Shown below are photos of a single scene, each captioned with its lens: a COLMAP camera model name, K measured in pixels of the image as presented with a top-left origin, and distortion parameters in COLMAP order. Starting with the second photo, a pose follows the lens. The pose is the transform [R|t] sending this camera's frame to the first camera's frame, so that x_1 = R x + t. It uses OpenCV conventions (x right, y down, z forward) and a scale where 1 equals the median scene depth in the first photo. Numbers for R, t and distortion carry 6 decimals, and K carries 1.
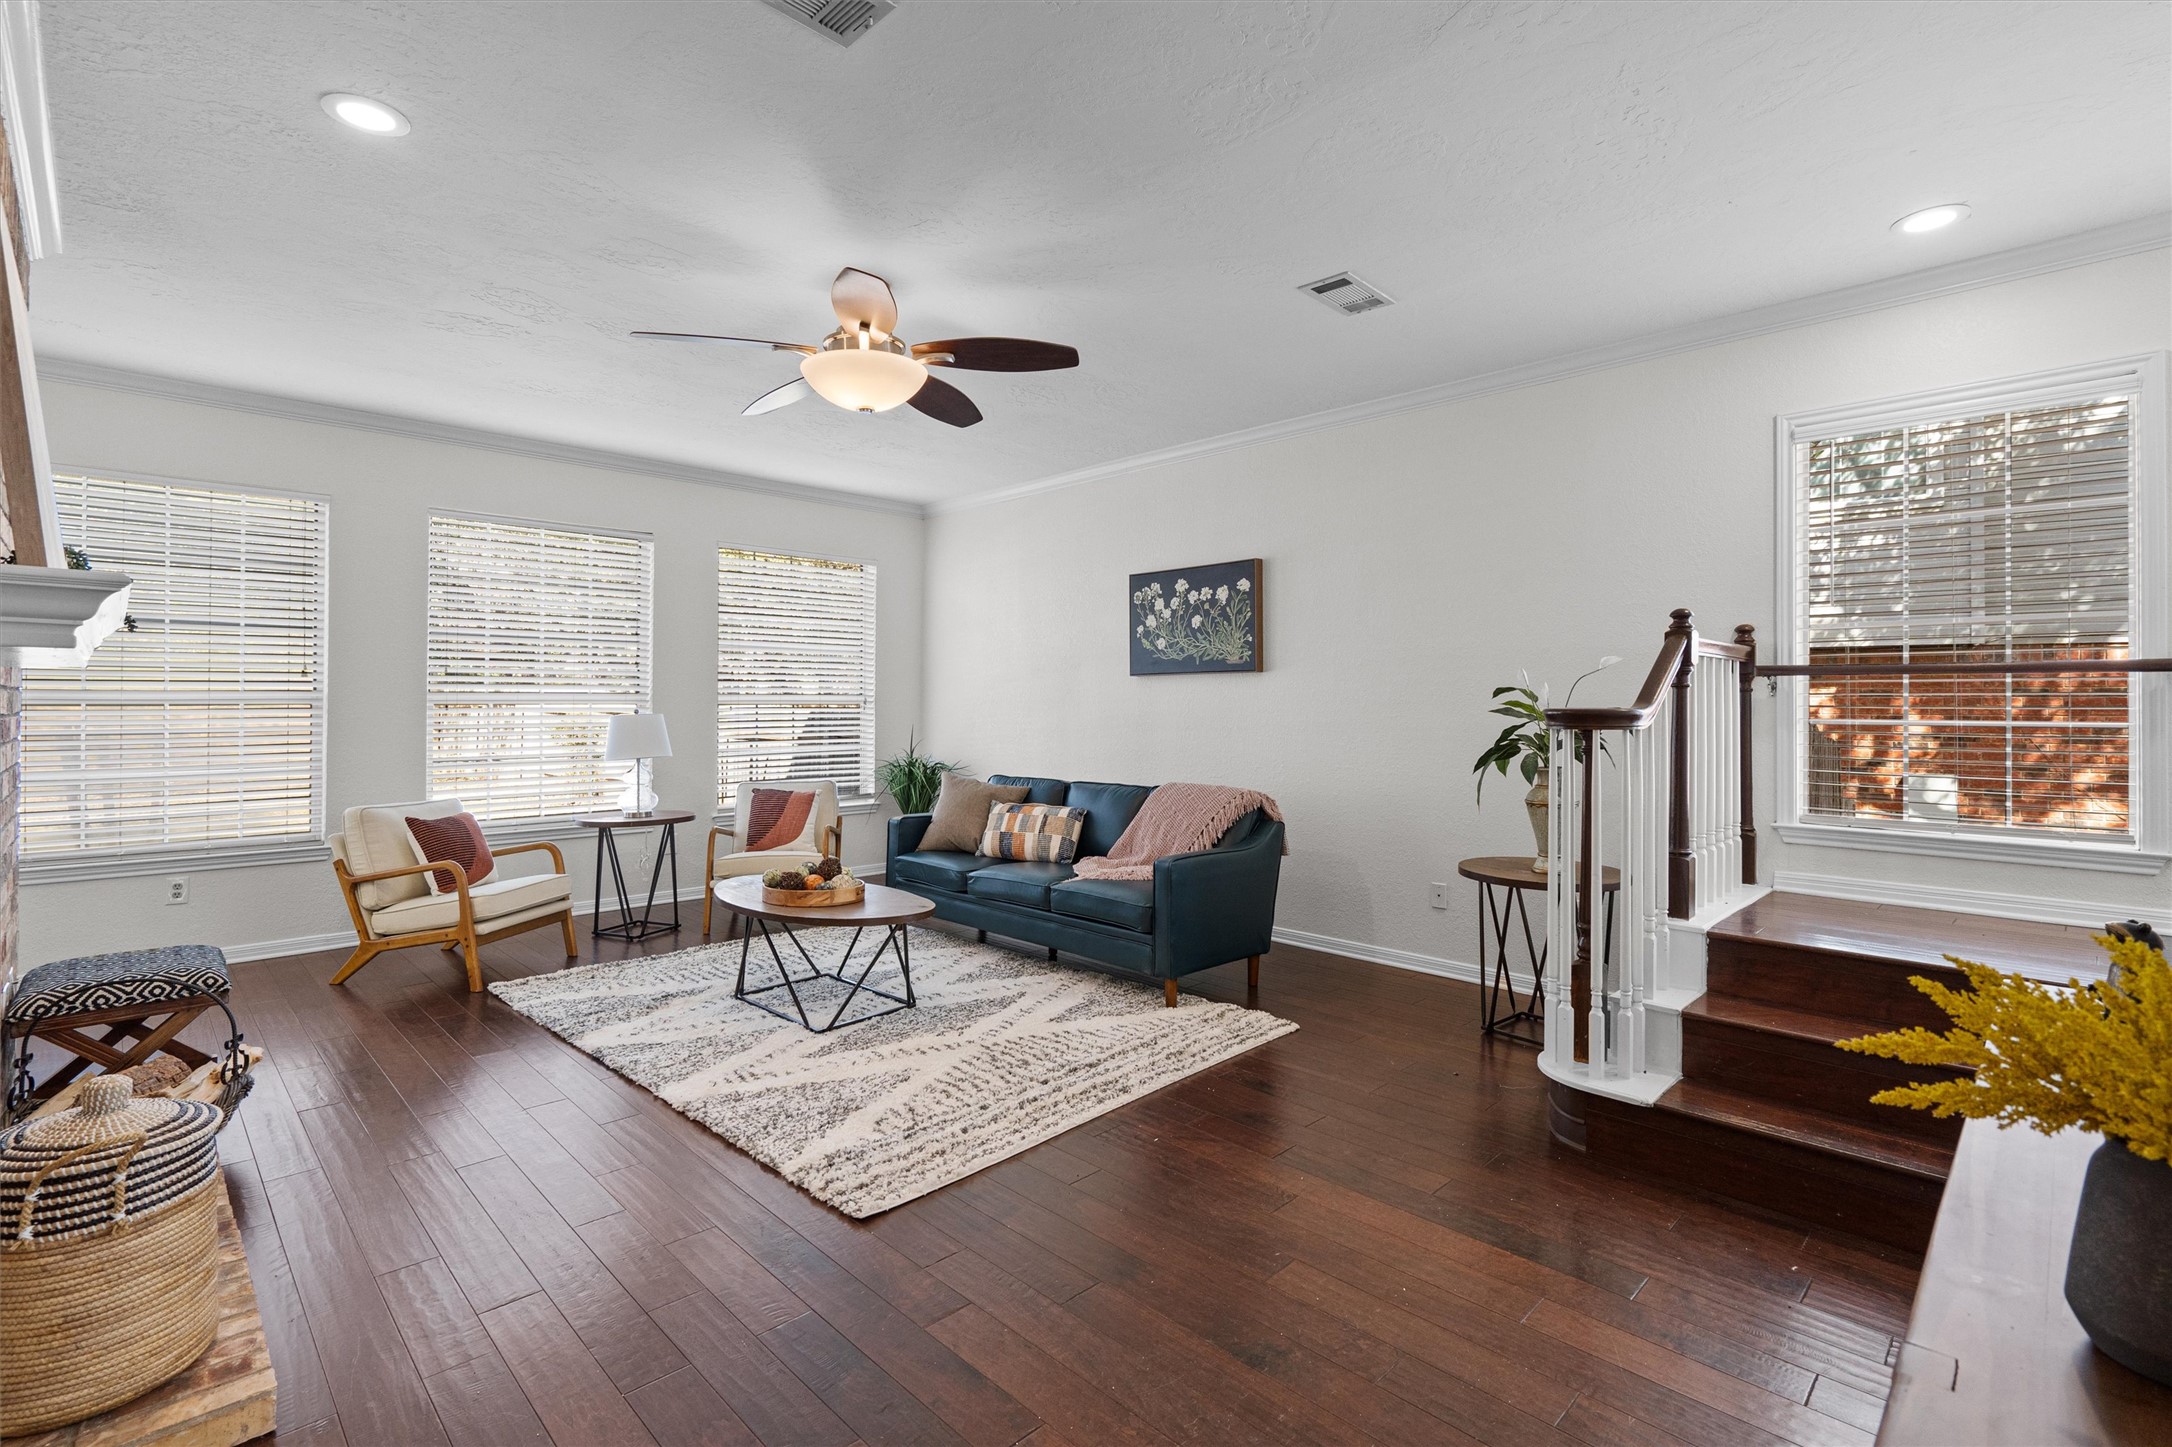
lens RADIAL K [[983.4, 0, 1083.1], [0, 983.4, 712.7], [0, 0, 1]] dist [-0.004033, -0.000220]
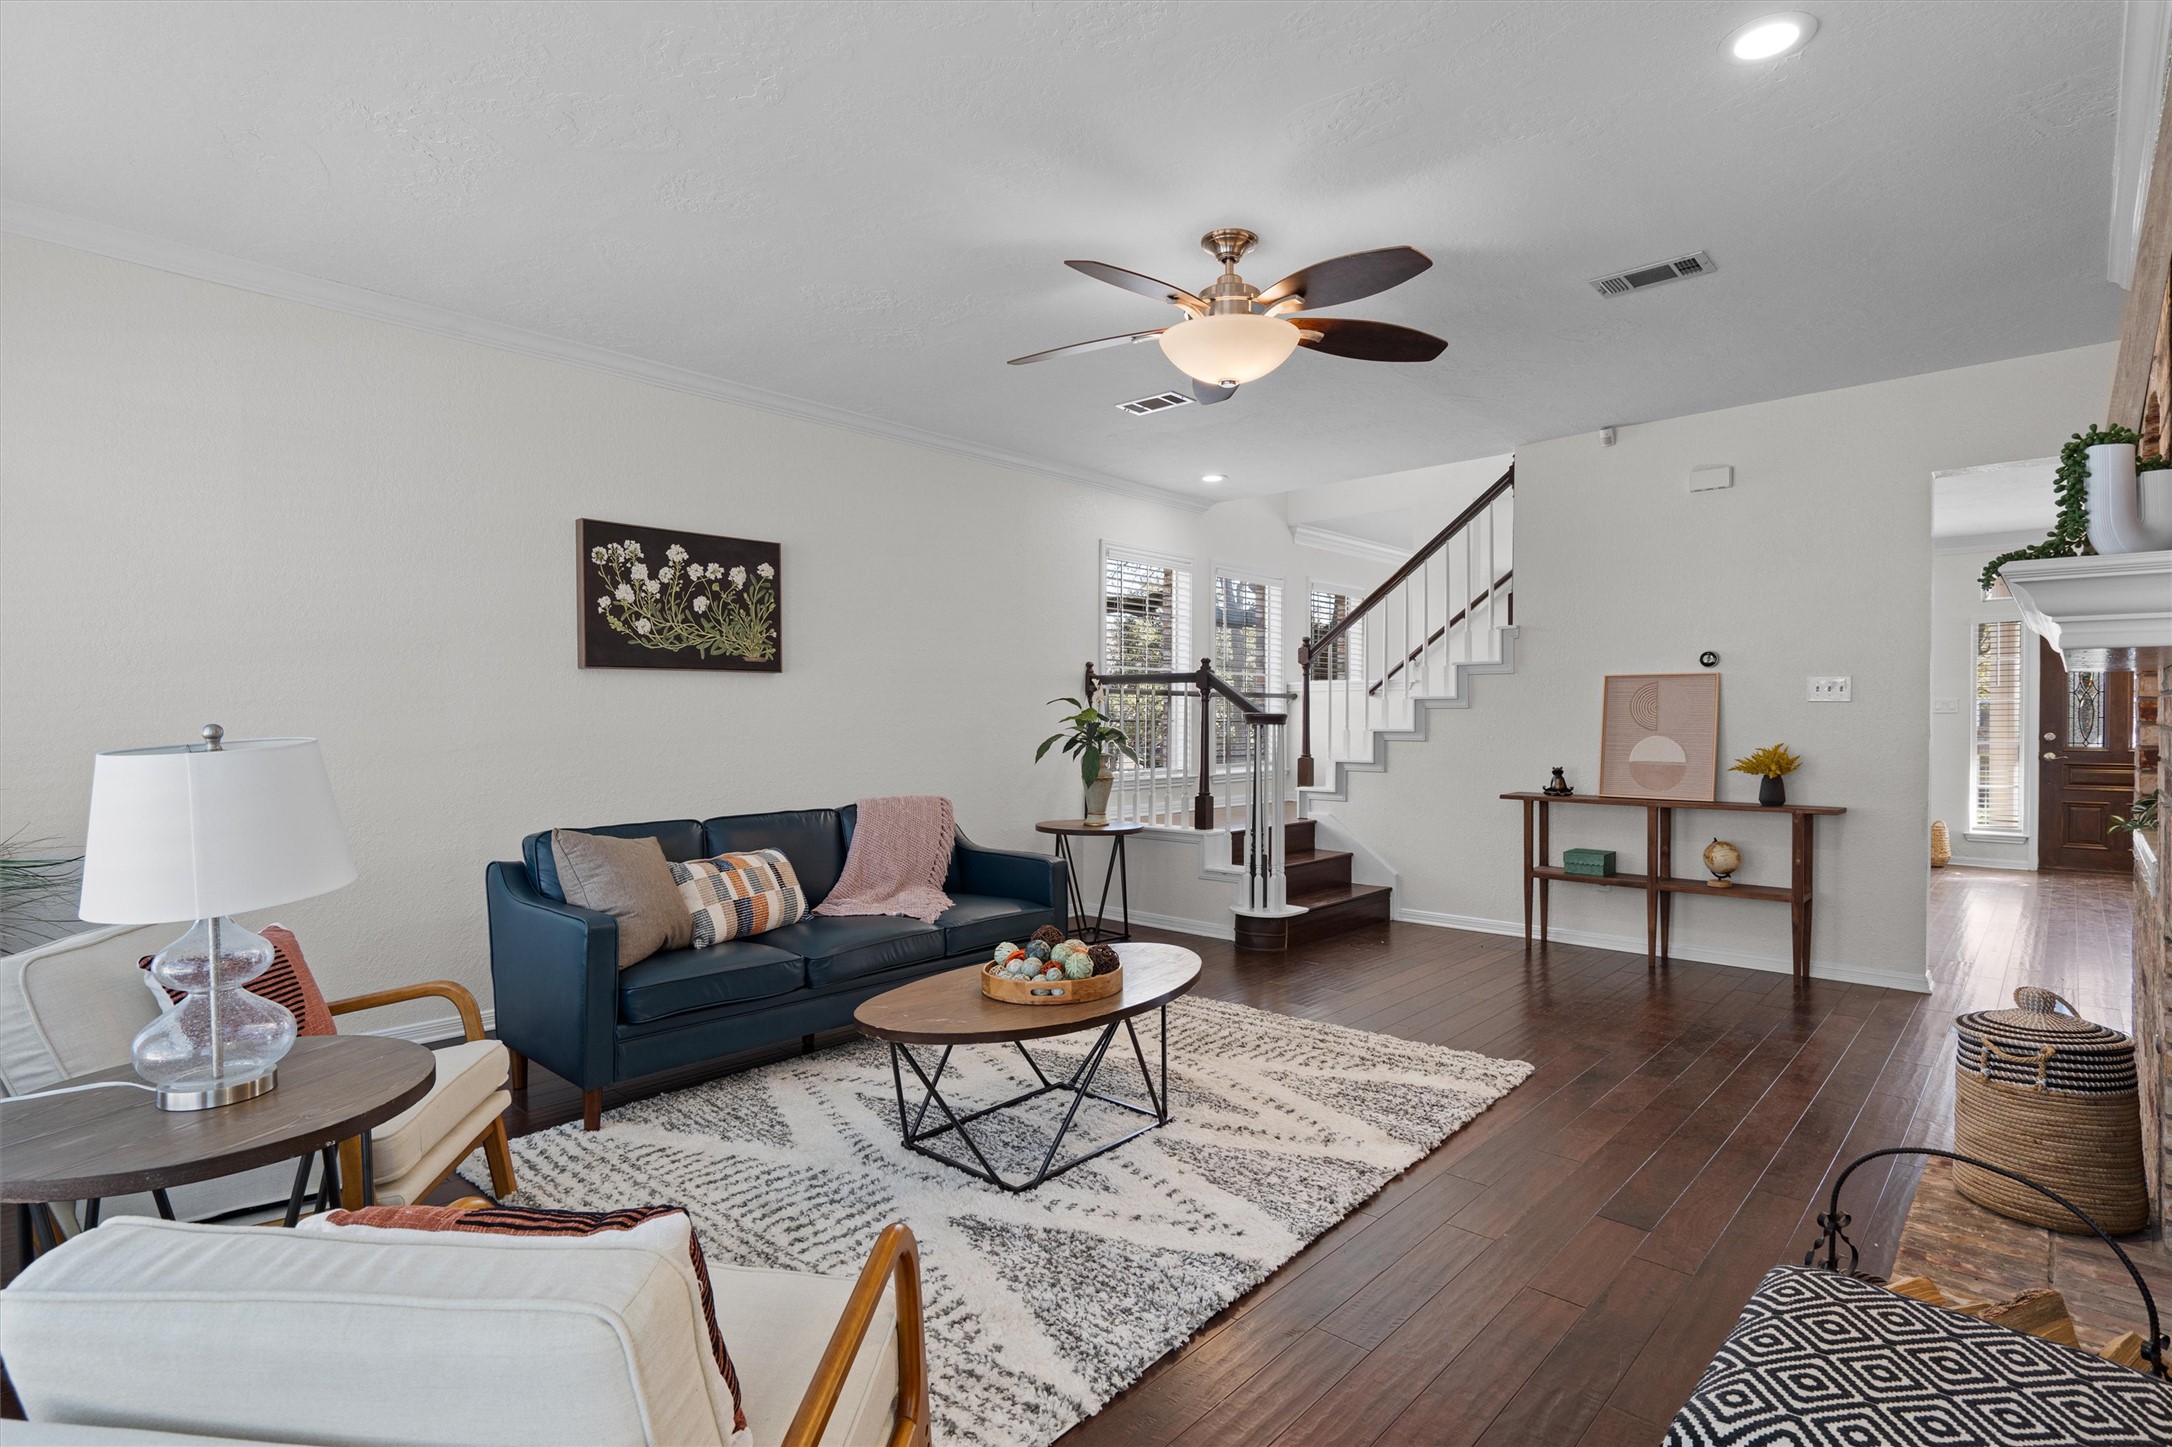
lens RADIAL K [[1078.7, 0, 1078.8], [0, 1078.7, 718.1], [0, 0, 1]] dist [-0.000577, -0.000031]
pose [[-0.034669, -0.008891, 0.999359, -0.755915], [0.006700, 0.999936, 0.009128, -0.007804], [-0.999376, 0.007012, -0.034607, 0.729896]]
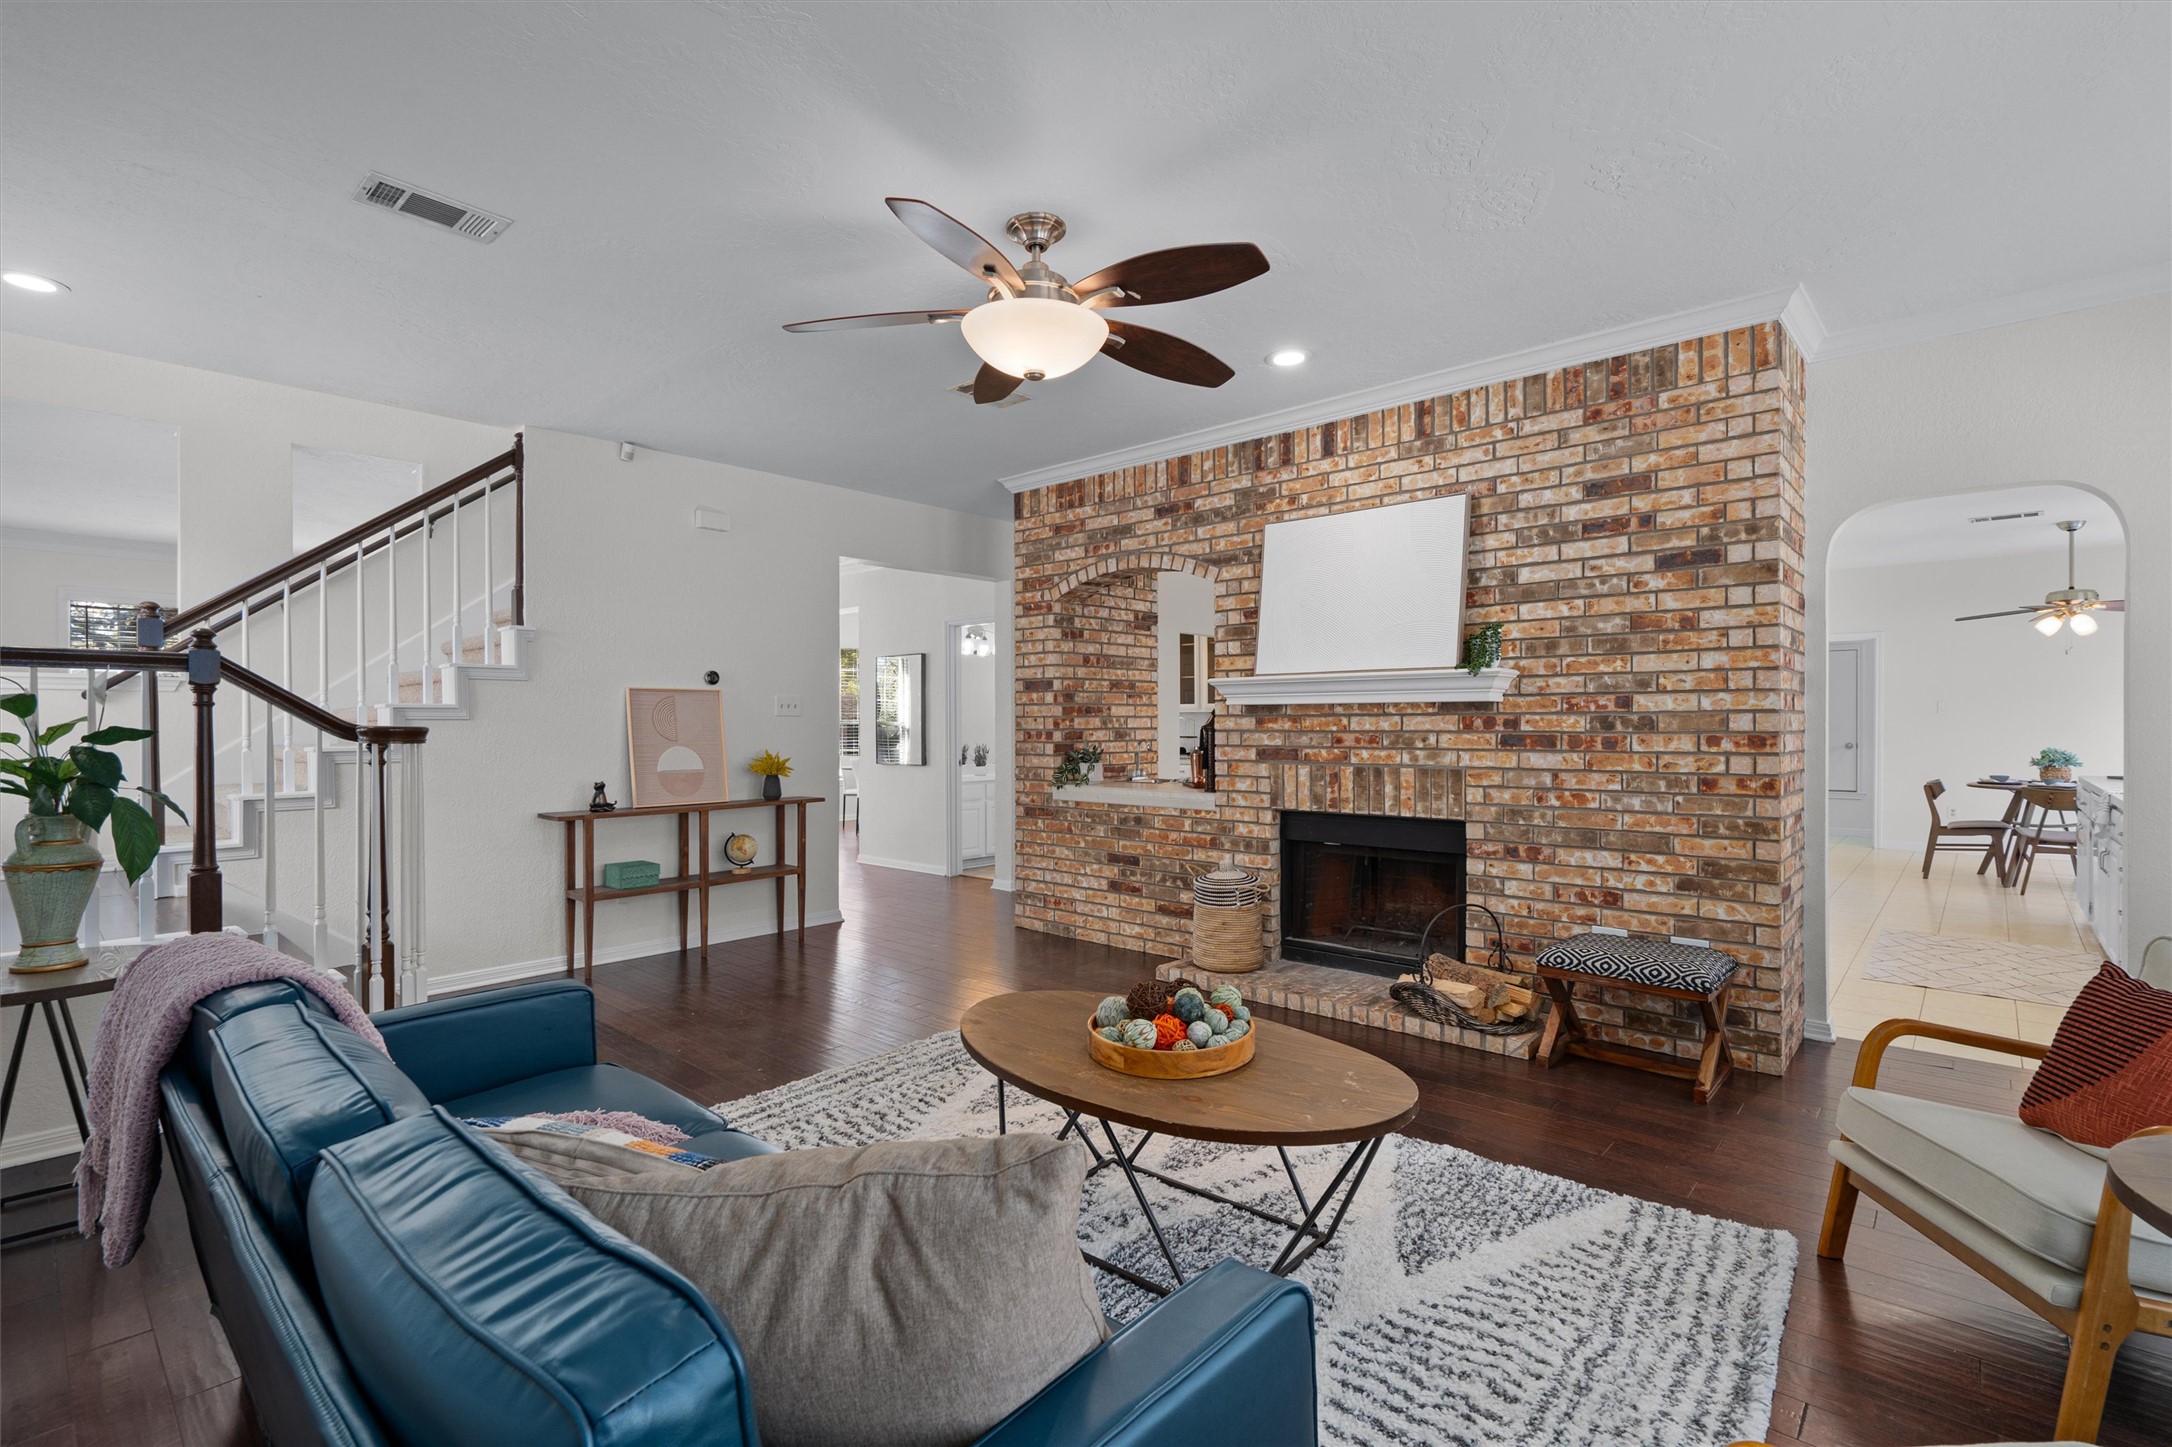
lens RADIAL K [[983.4, 0, 1080.3], [0, 983.4, 726.1], [0, 0, 1]] dist [-0.004033, -0.000220]
pose [[-0.998031, -0.006137, -0.062418, -0.130820], [-0.006861, 0.999912, 0.011384, -0.012784], [0.062343, 0.011790, -0.997985, 1.158048]]
